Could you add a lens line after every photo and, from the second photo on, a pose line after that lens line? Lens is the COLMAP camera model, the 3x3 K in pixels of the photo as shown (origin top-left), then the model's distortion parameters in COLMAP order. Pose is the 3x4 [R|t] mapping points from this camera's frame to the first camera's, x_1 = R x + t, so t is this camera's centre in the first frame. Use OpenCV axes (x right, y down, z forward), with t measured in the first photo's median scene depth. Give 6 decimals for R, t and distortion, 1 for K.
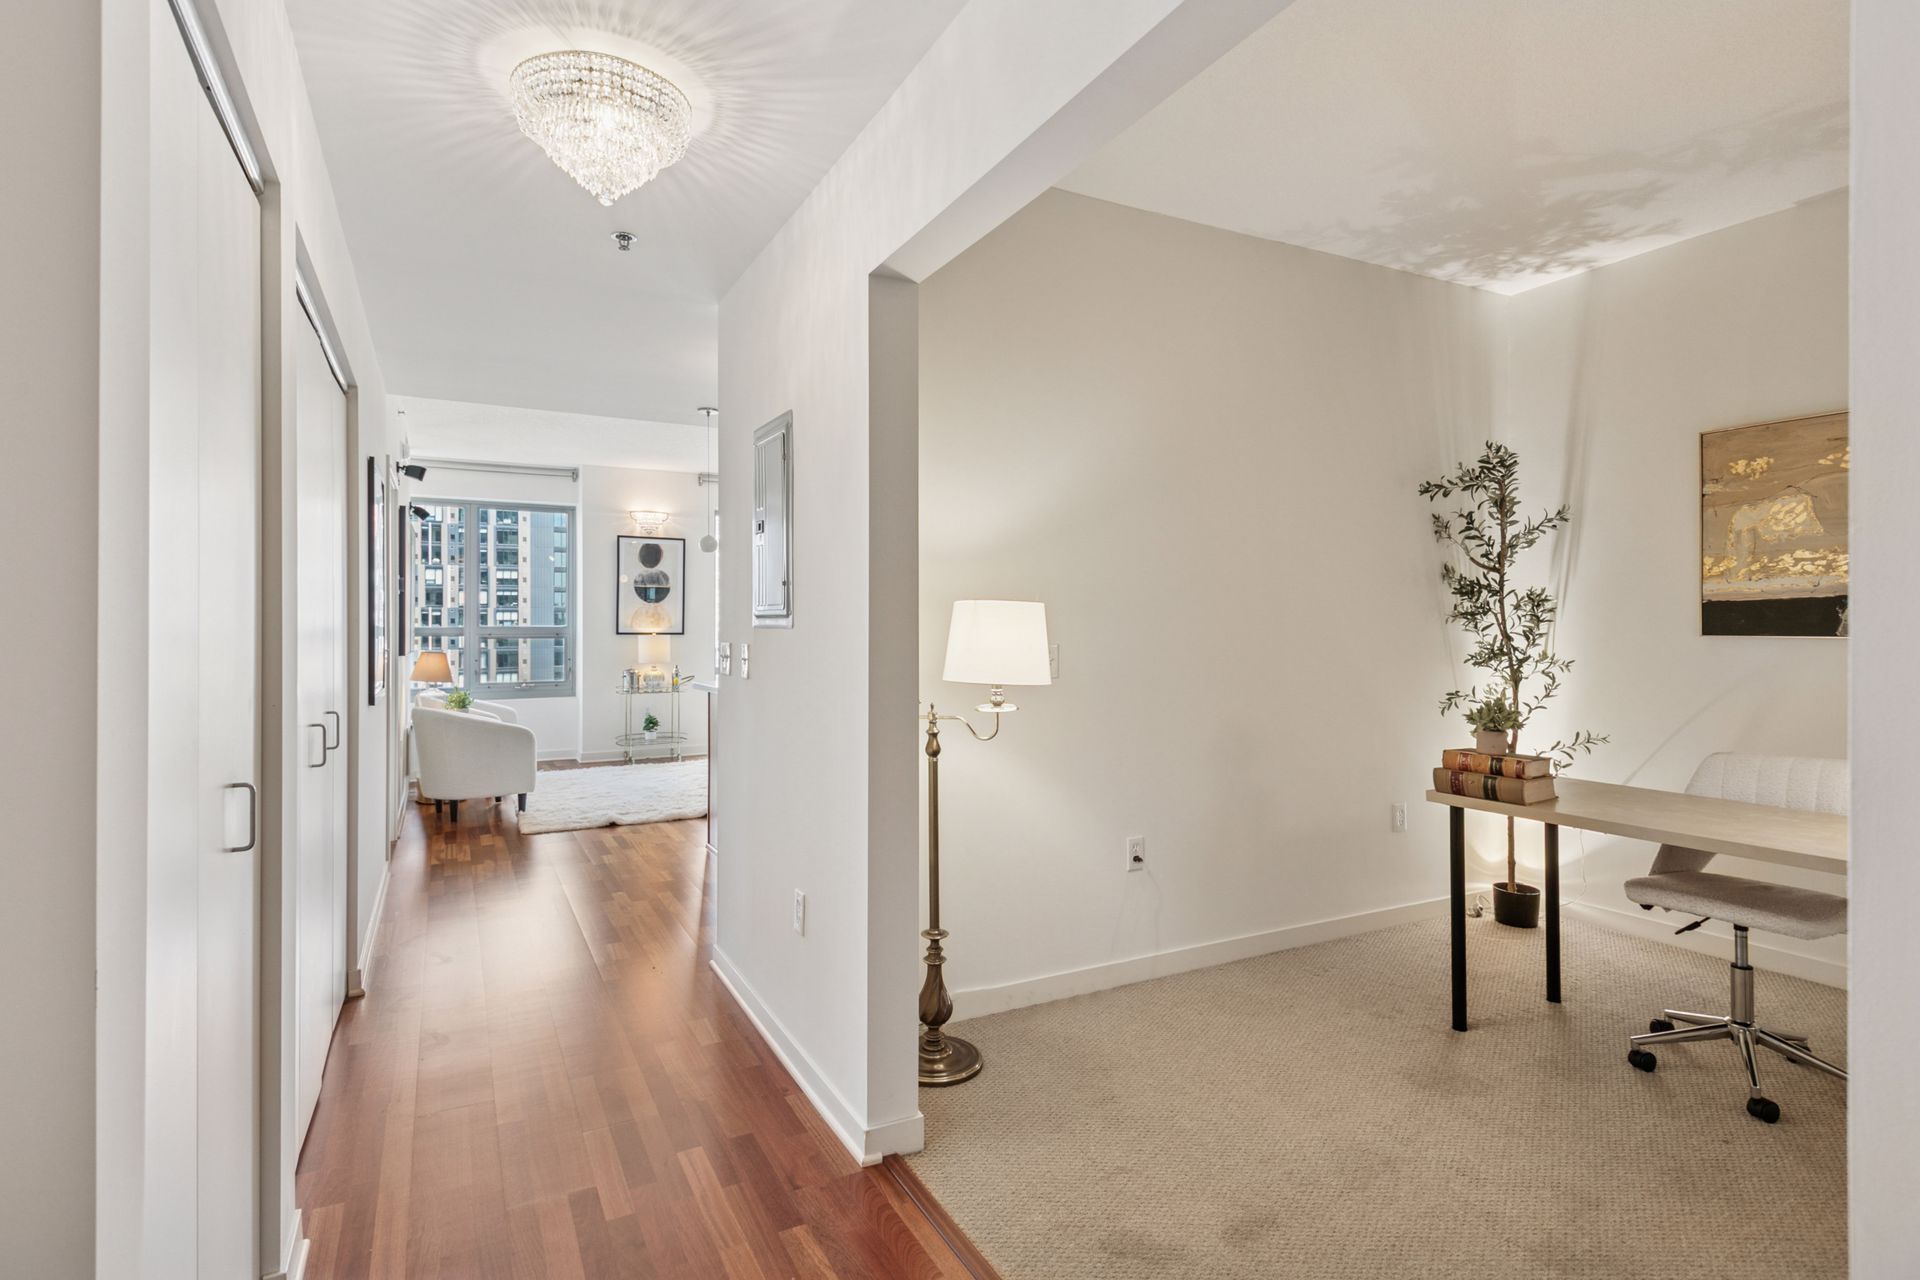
lens RADIAL K [[956.1, 0, 960.2], [0, 956.1, 624.5], [0, 0, 1]] dist [0.055294, -0.034991]
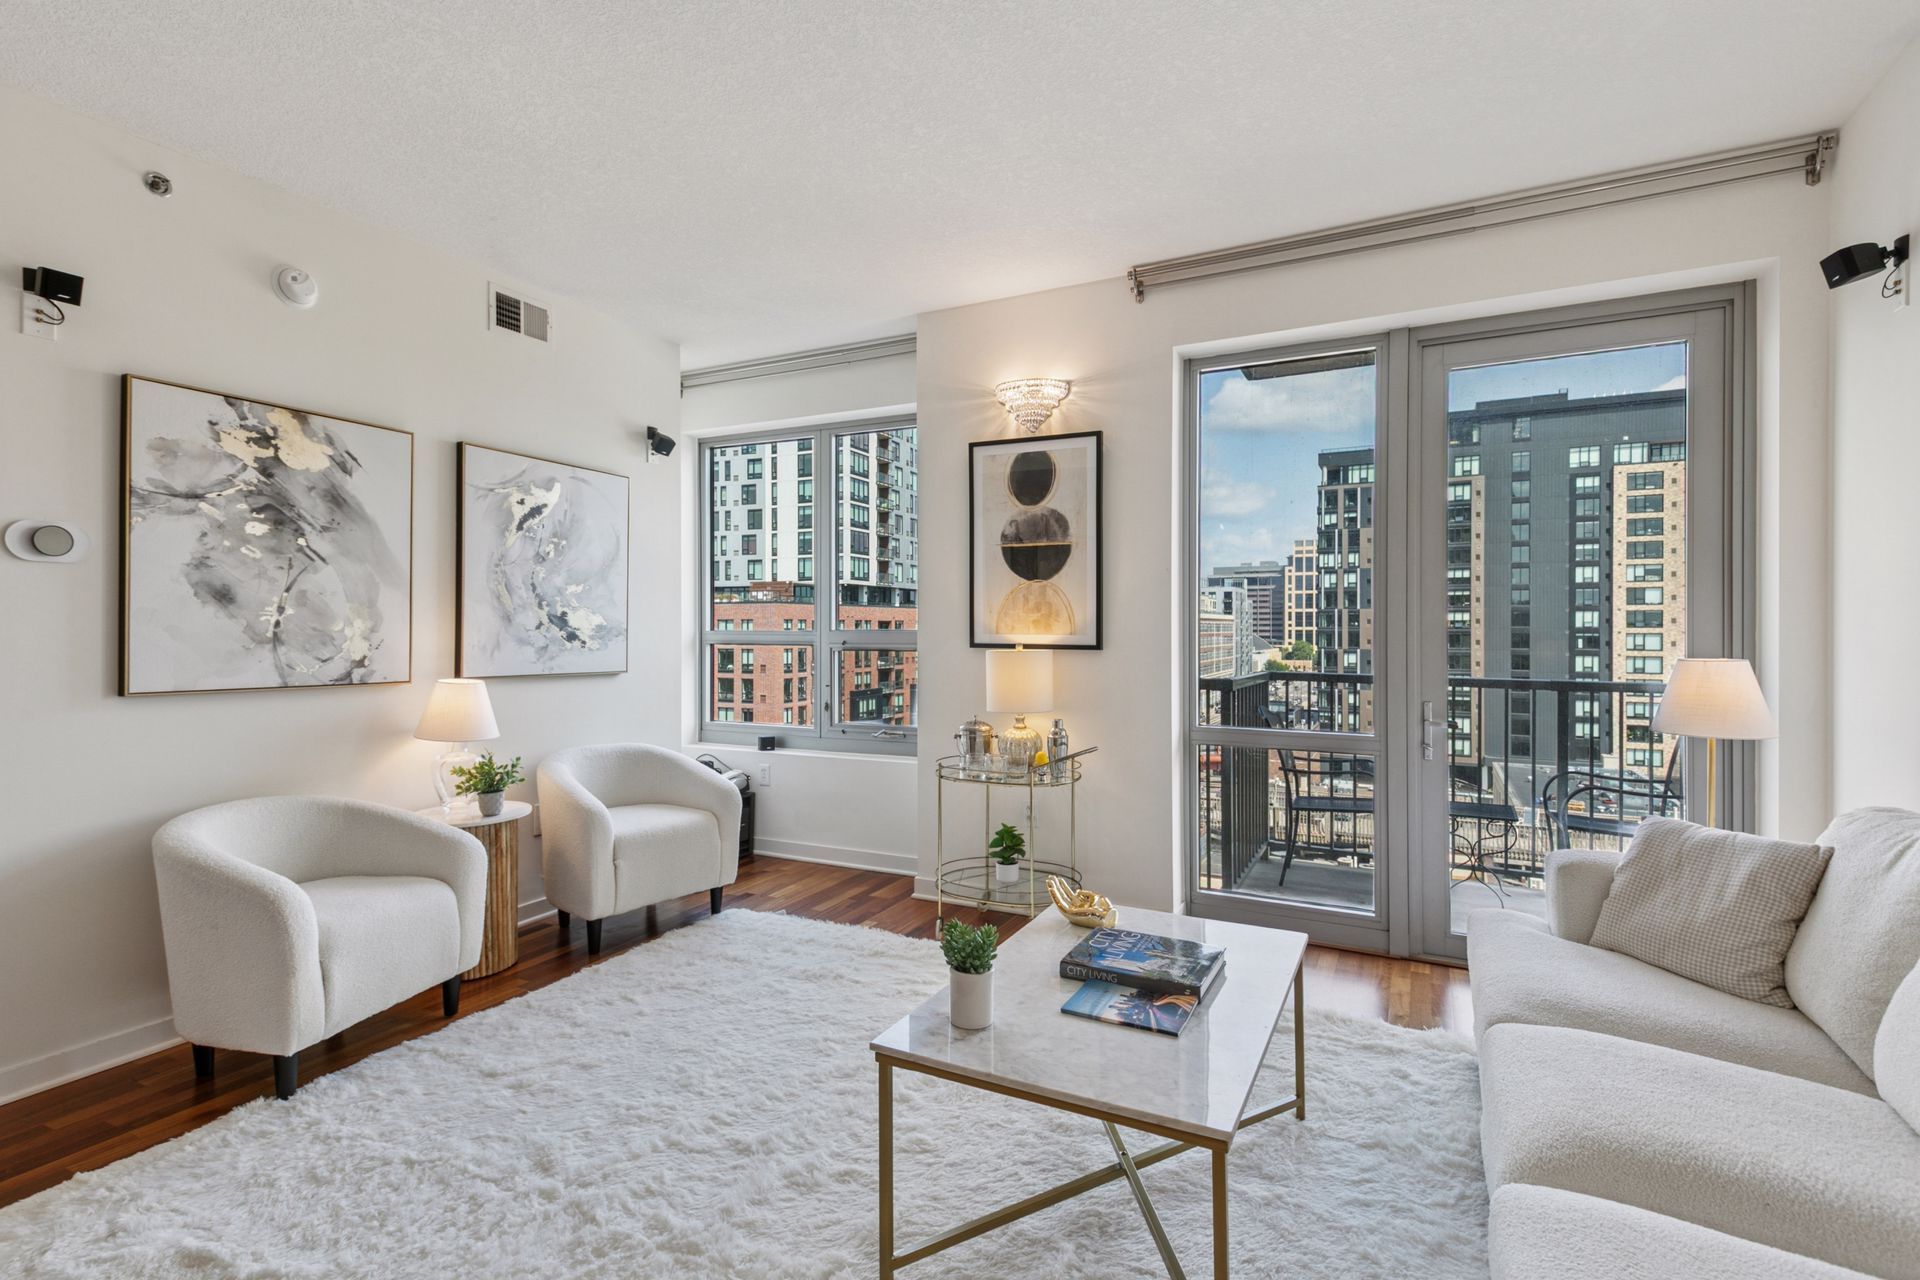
lens RADIAL K [[914.7, 0, 957.7], [0, 914.7, 630.4], [0, 0, 1]] dist [0.060997, -0.028899]
pose [[0.577946, 0.004019, -0.816065, 0.017142], [0.000559, 0.999986, 0.005320, -0.000771], [0.816075, -0.003531, 0.577935, 0.703494]]
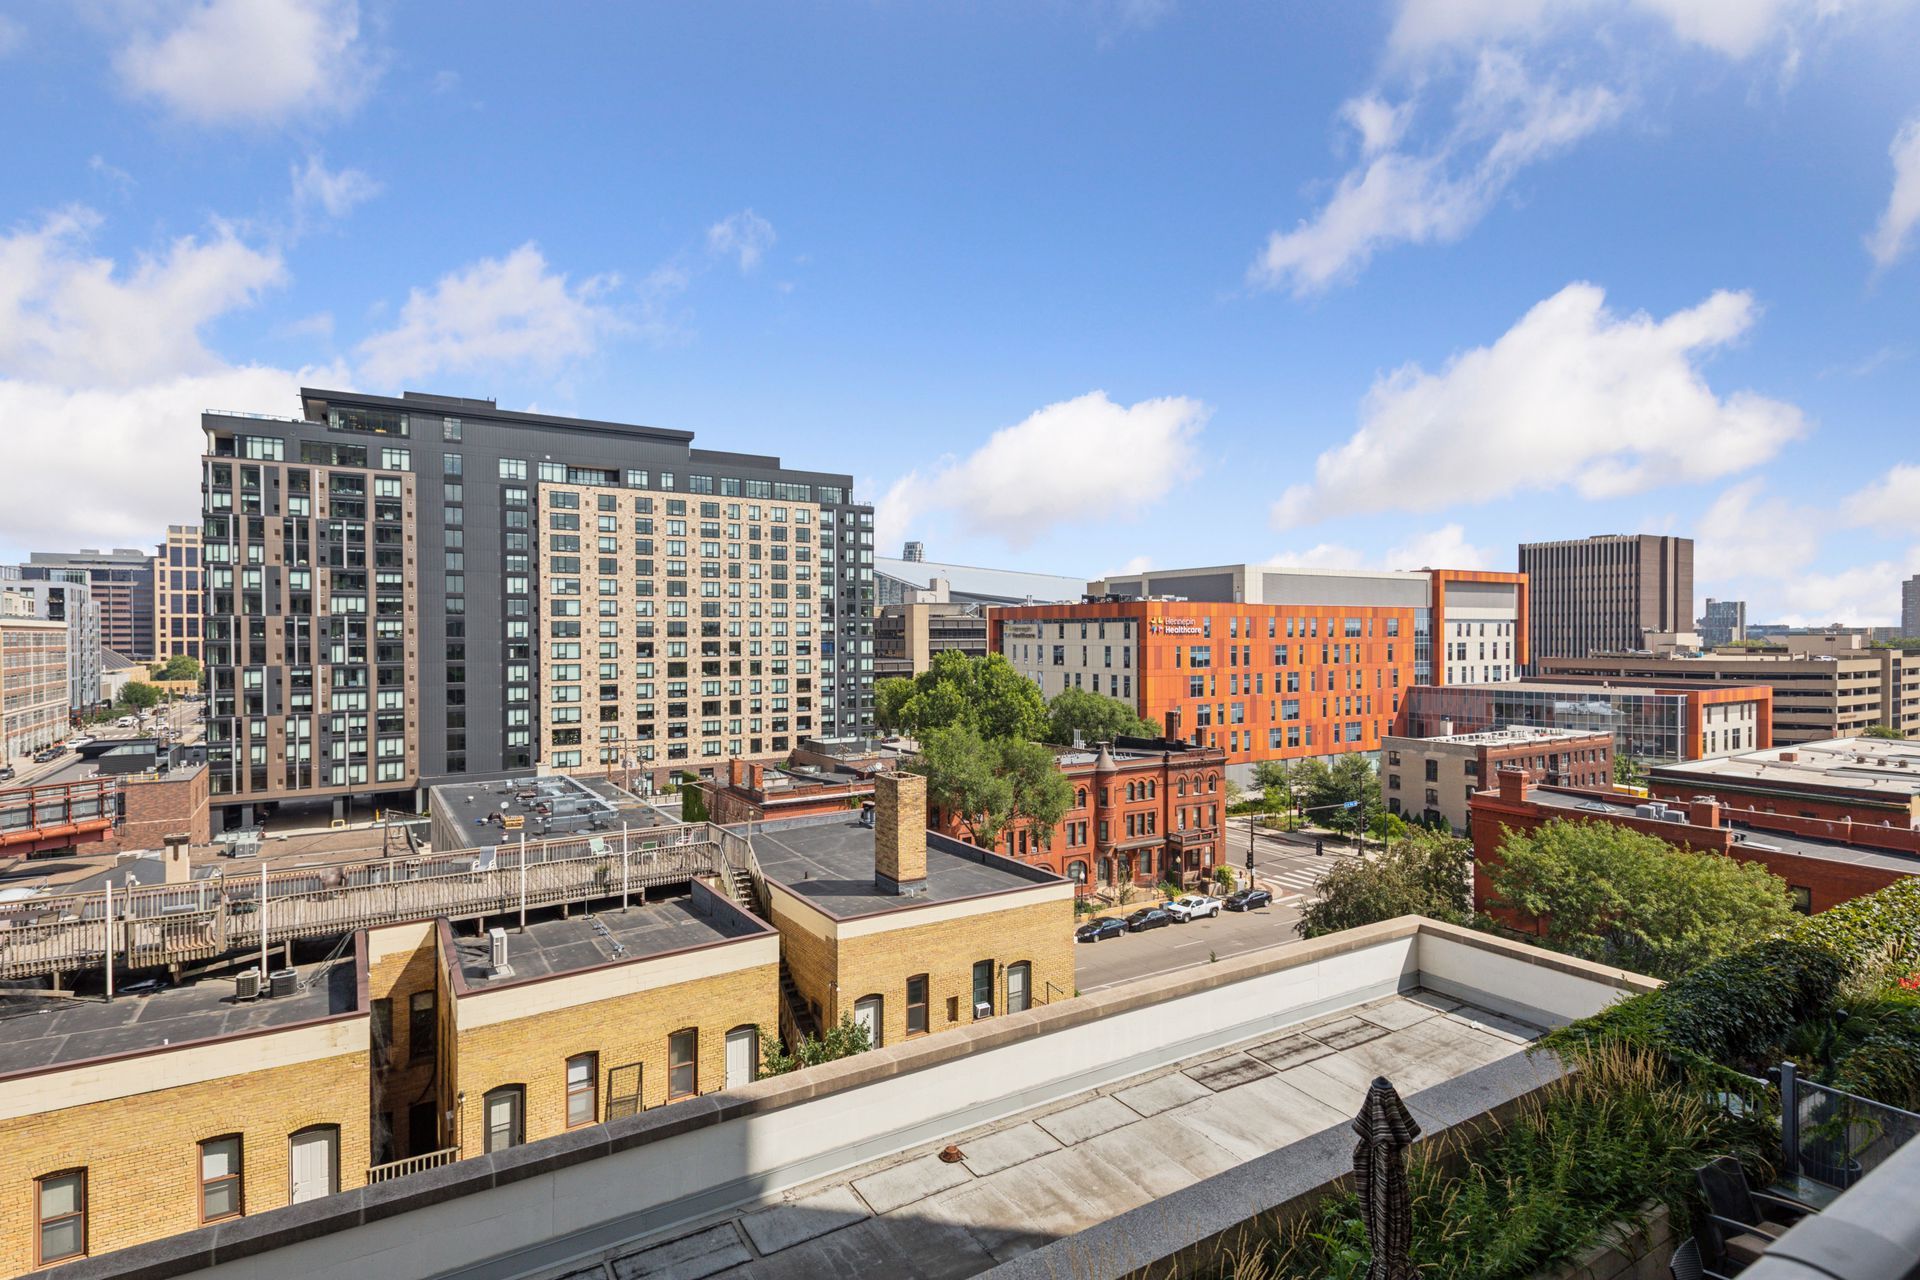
lens RADIAL K [[962.6, 0, 953.6], [0, 962.6, 640.8], [0, 0, 1]] dist [0.059780, -0.036731]
pose [[0.997737, -0.003810, 0.067136, -0.286750], [0.003214, 0.999955, 0.008980, -0.024203], [-0.067167, -0.008744, 0.997703, 1.184200]]
